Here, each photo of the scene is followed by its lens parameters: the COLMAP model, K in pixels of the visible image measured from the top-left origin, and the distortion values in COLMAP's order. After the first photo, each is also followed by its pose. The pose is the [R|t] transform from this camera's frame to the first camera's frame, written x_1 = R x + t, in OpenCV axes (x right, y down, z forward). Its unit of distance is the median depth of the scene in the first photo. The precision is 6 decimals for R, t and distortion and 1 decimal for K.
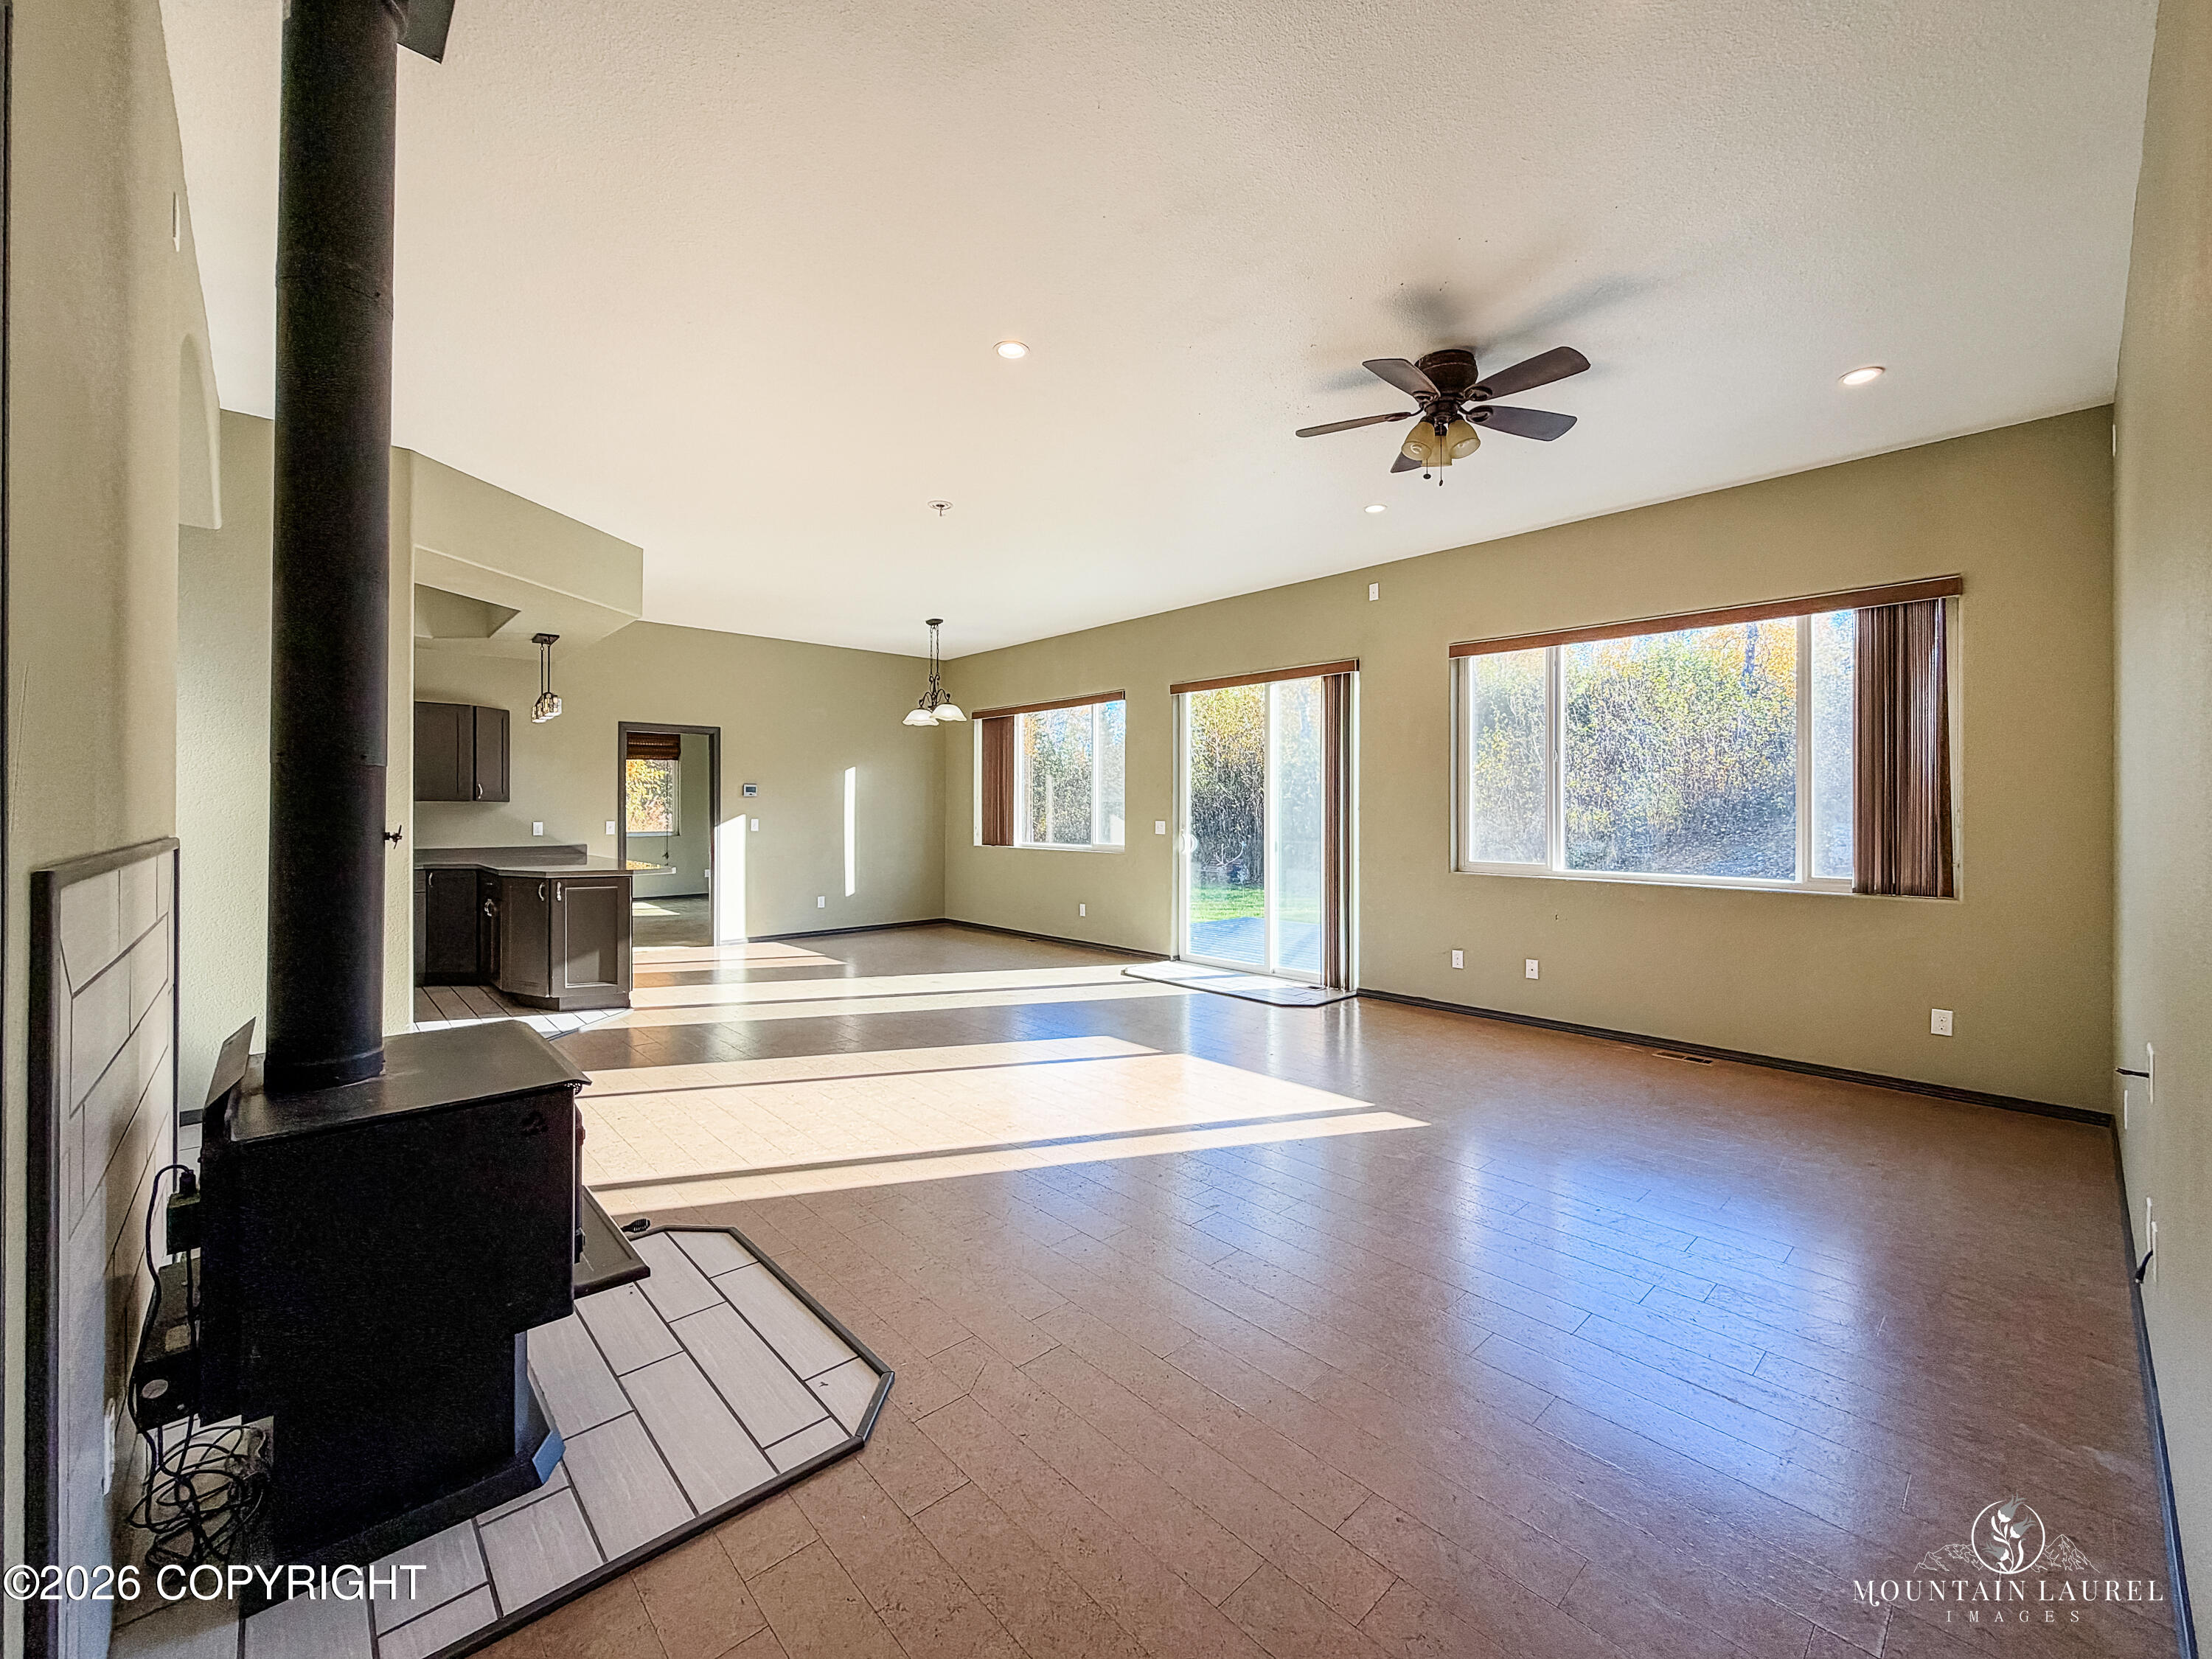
lens RADIAL K [[885.3, 0, 1094.9], [0, 885.3, 819.6], [0, 0, 1]] dist [-0.001513, 0.001056]
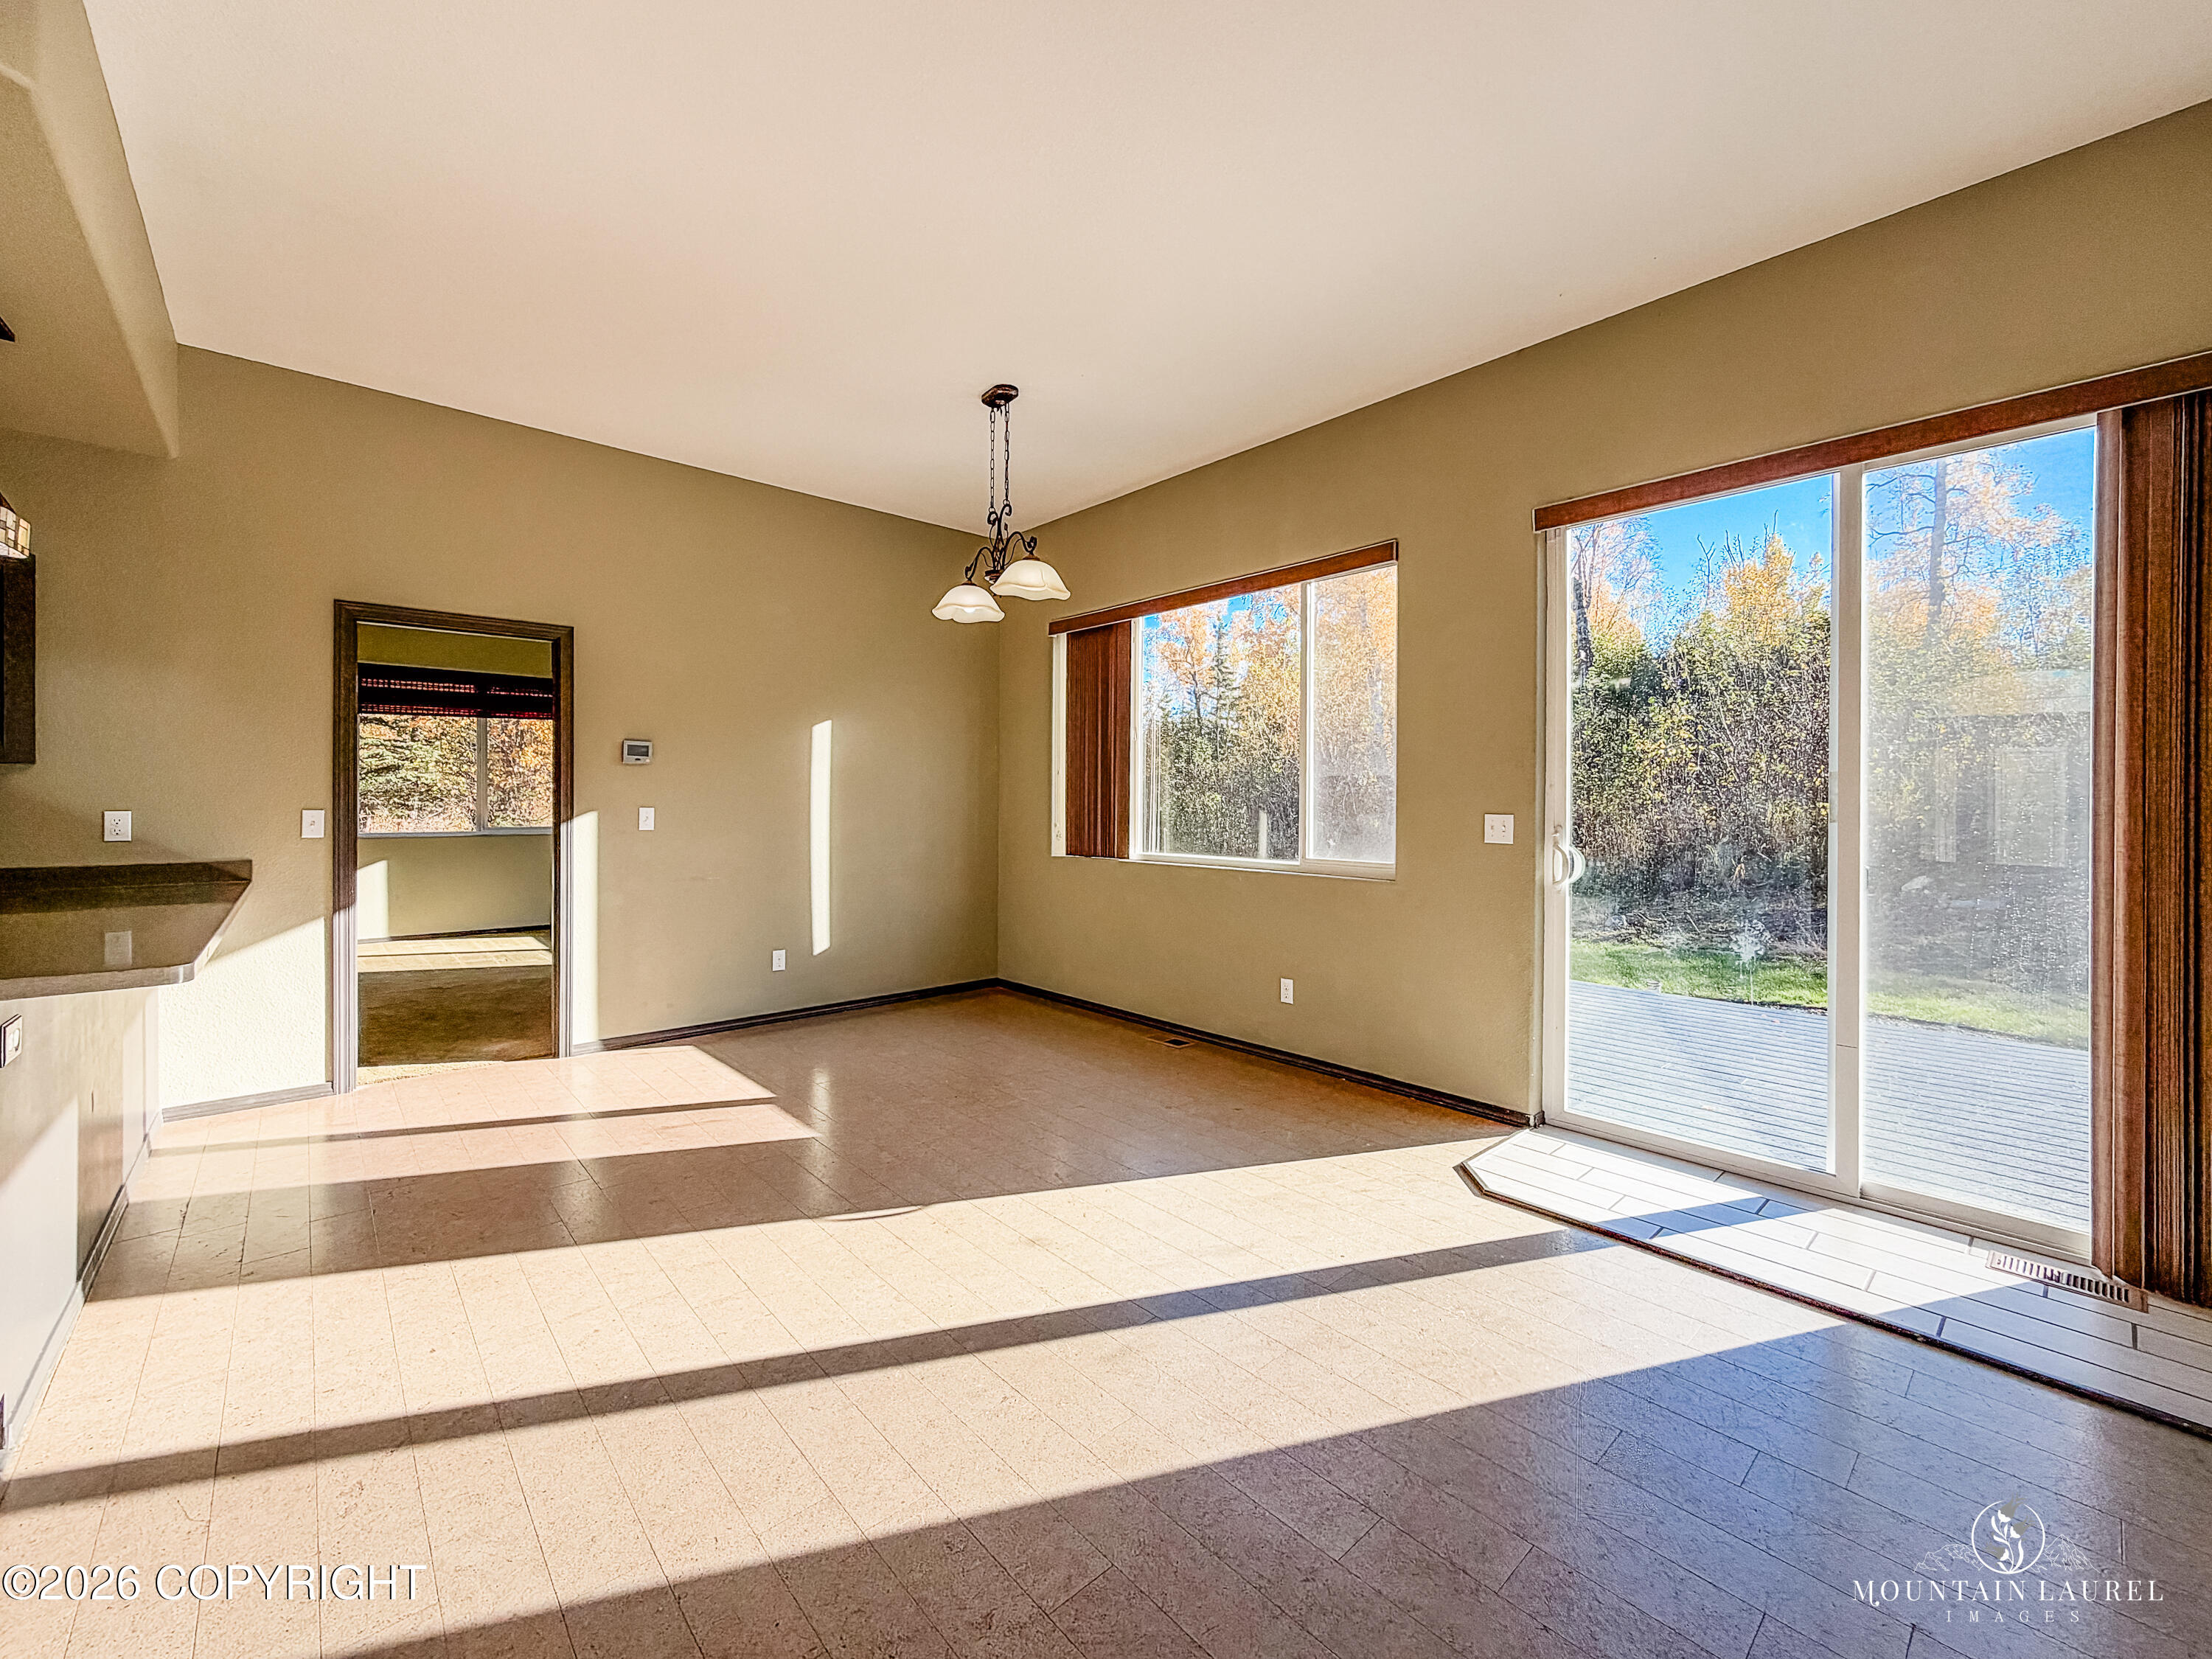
lens RADIAL K [[885.3, 0, 1098.6], [0, 885.3, 804.5], [0, 0, 1]] dist [-0.001513, 0.001056]
pose [[0.999912, 0.003487, -0.012805, -0.122963], [-0.003601, 0.999954, -0.008891, 0.001784], [0.012773, 0.008936, 0.999878, 0.533174]]
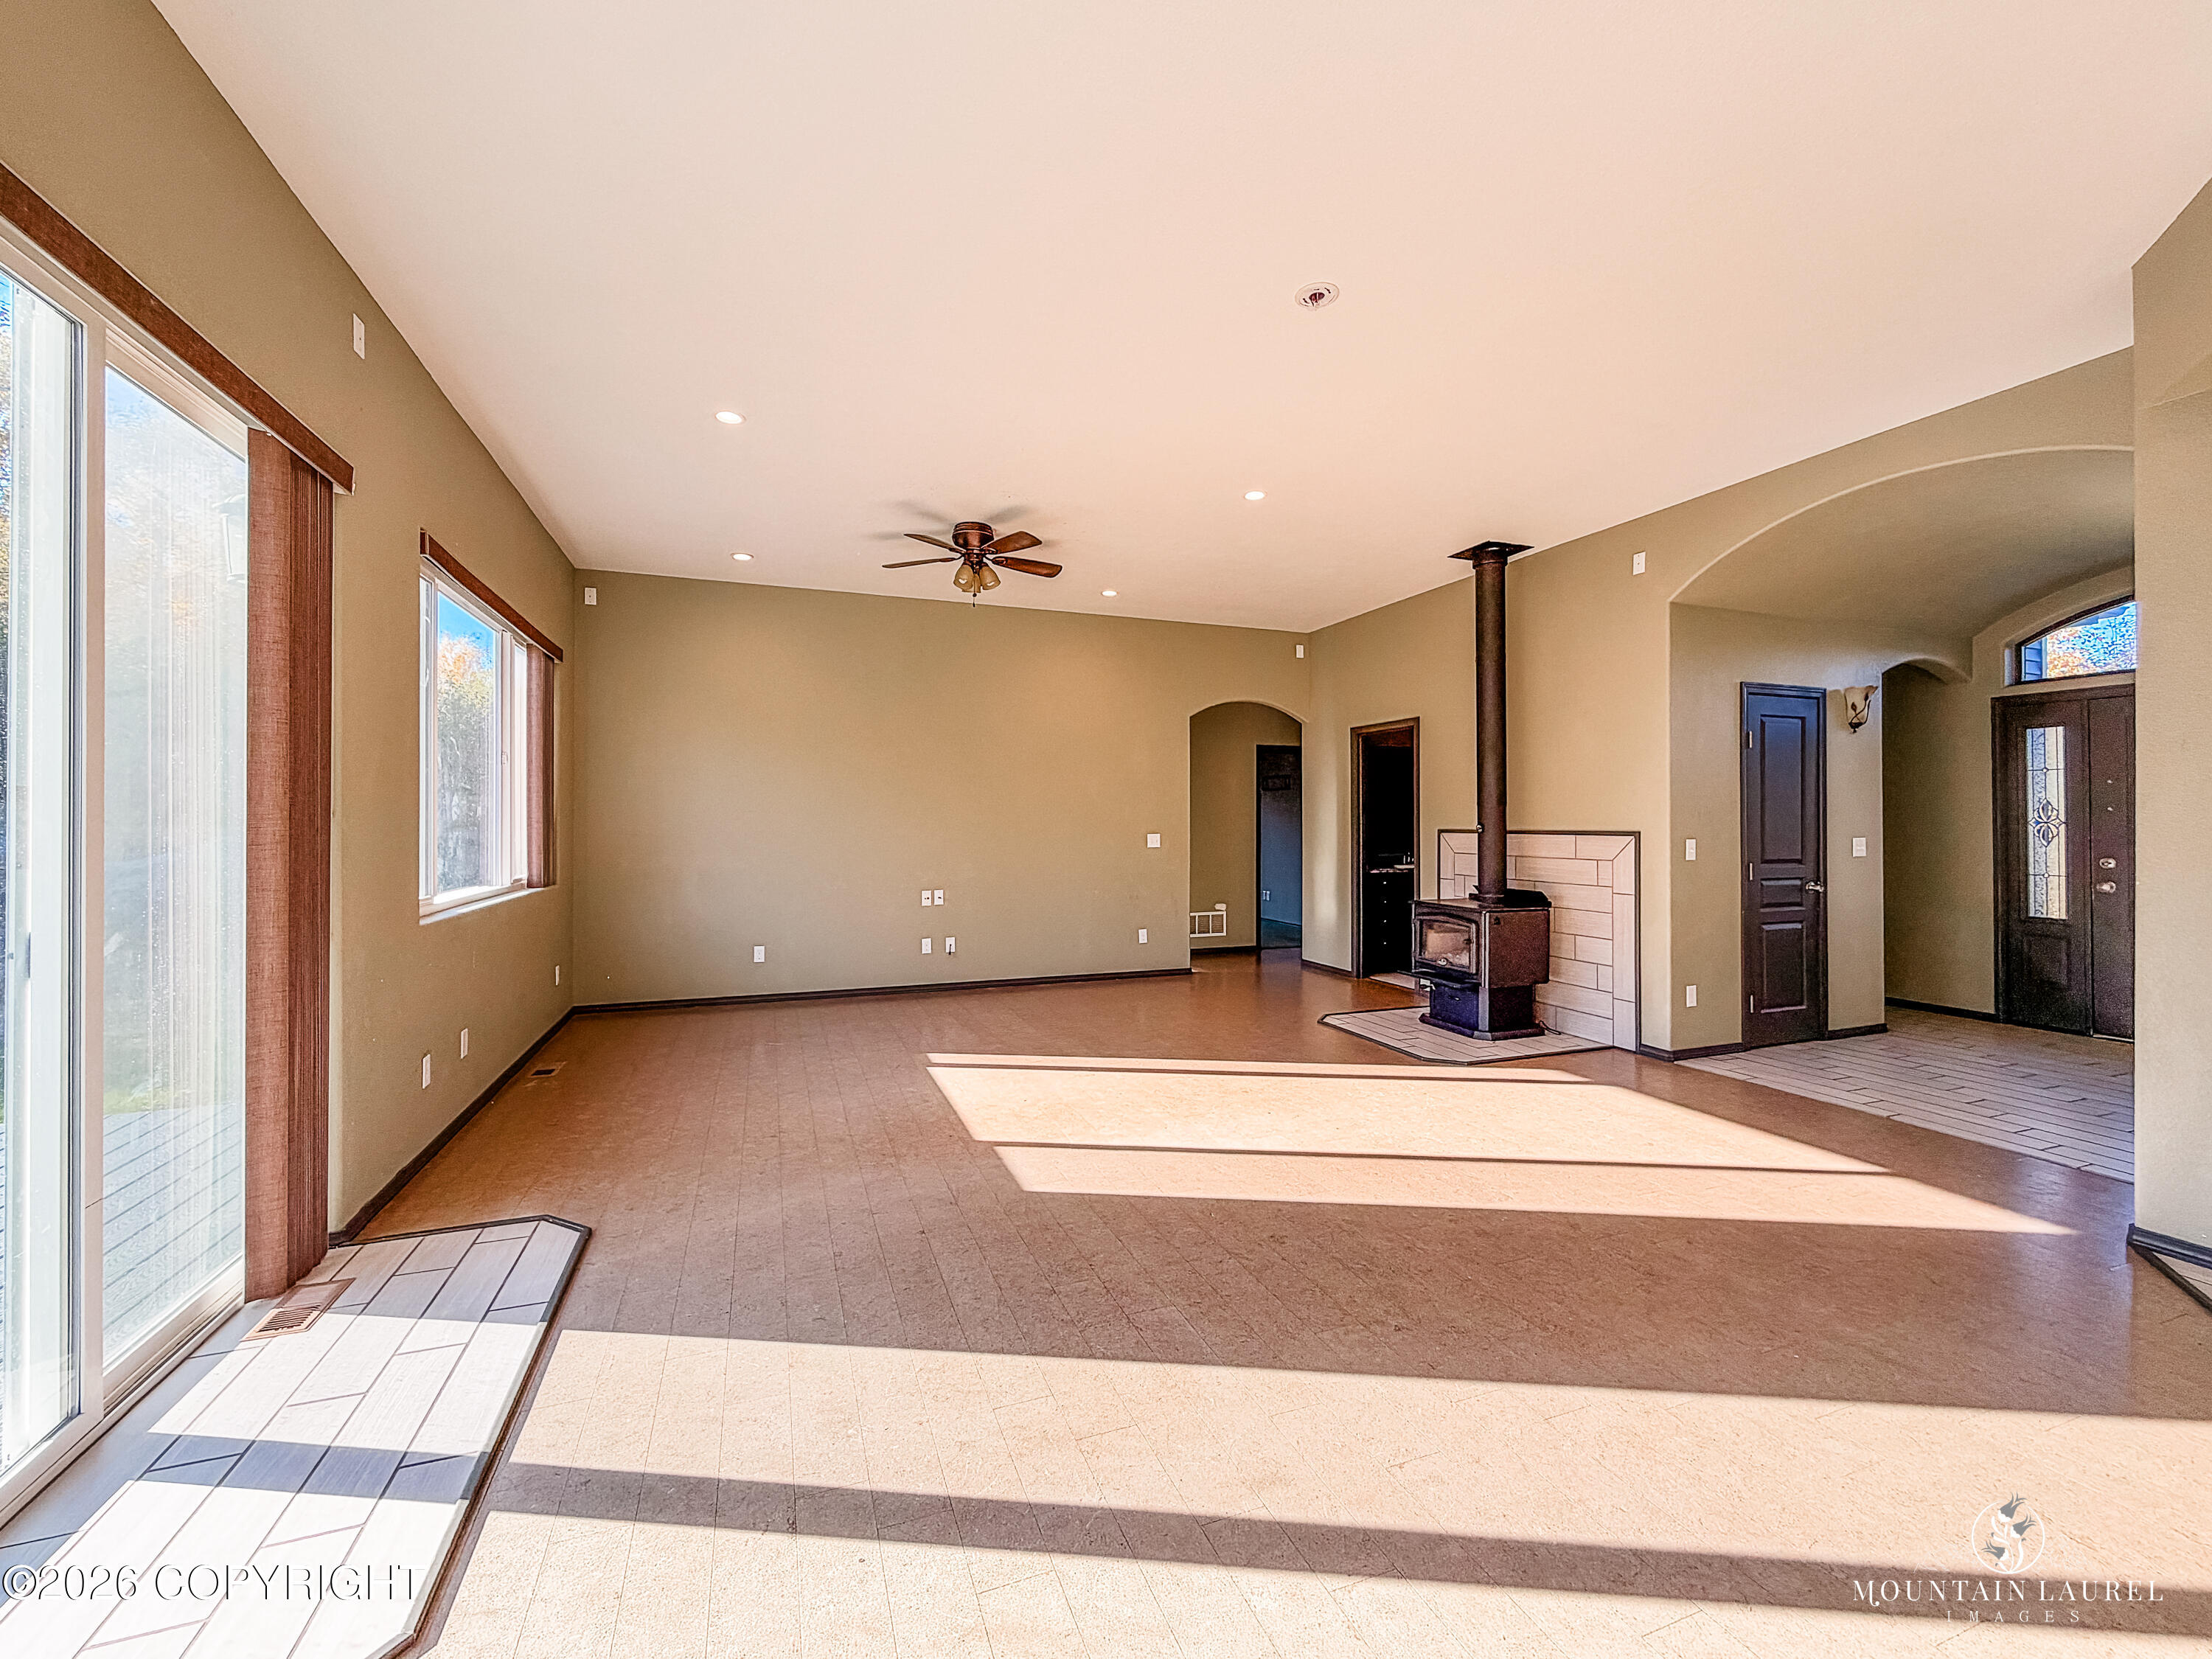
lens RADIAL K [[885.3, 0, 1100.6], [0, 885.3, 817.7], [0, 0, 1]] dist [-0.001513, 0.001056]
pose [[-0.928659, 0.000346, 0.370934, -0.163212], [0.002865, 0.999976, 0.006239, -0.008813], [-0.370923, 0.006856, -0.928638, 1.009473]]
